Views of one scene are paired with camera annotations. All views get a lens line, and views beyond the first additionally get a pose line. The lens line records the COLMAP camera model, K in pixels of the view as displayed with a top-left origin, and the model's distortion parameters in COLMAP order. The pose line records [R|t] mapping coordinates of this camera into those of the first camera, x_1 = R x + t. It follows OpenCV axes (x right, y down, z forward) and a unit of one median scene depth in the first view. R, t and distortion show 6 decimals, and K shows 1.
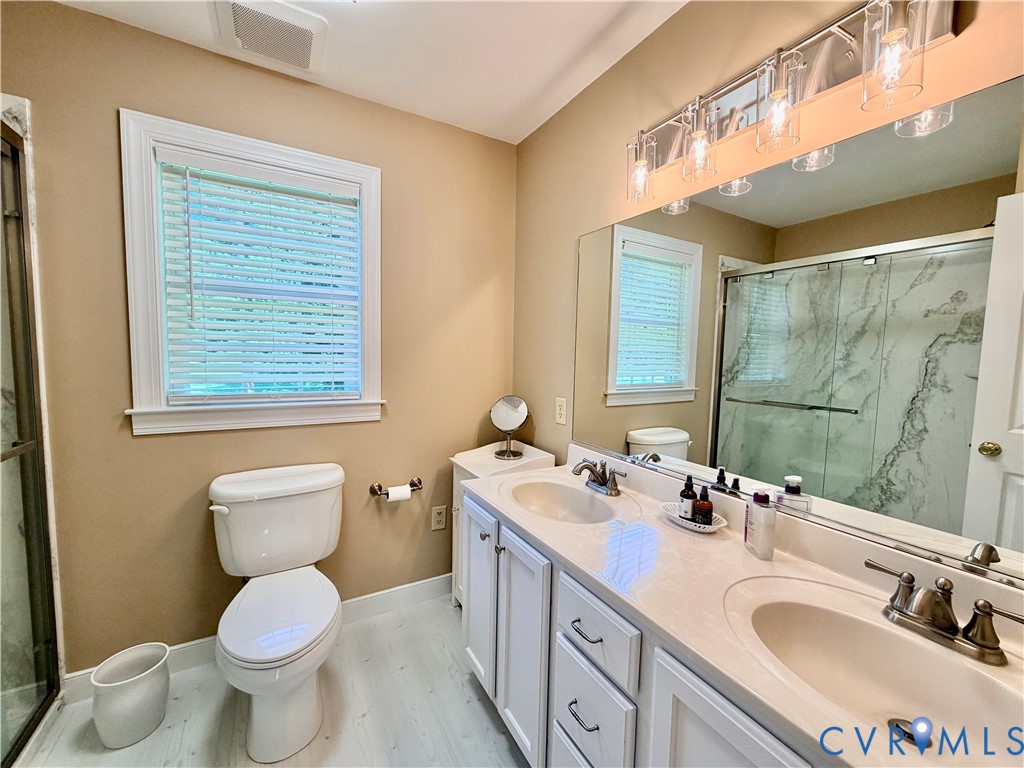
lens RADIAL K [[407.3, 0, 509.9], [0, 407.3, 381.4], [0, 0, 1]] dist [-0.000692, 0.000045]
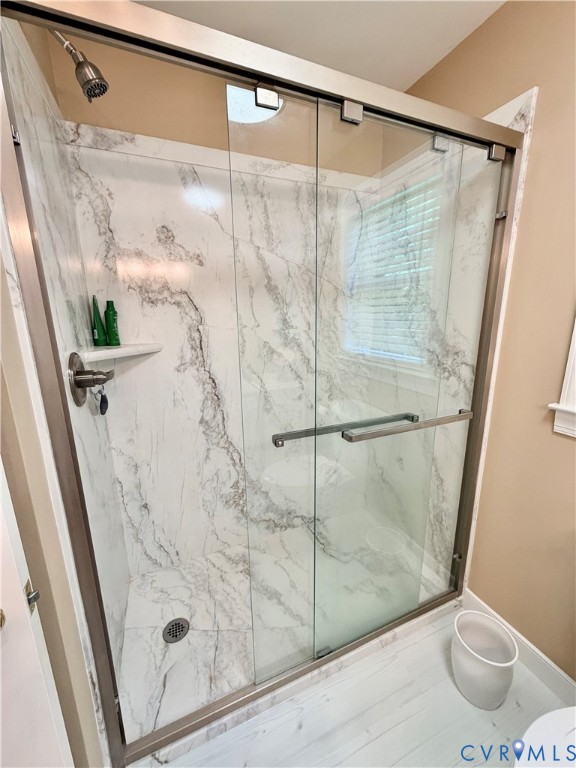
lens RADIAL K [[305.5, 0, 287.9], [0, 305.5, 380.0], [0, 0, 1]] dist [-0.000692, 0.000045]
pose [[-0.115573, 0.195025, -0.973965, -0.215114], [-0.068425, 0.976643, 0.203681, -0.087022], [0.990939, 0.090184, -0.099529, 0.488903]]
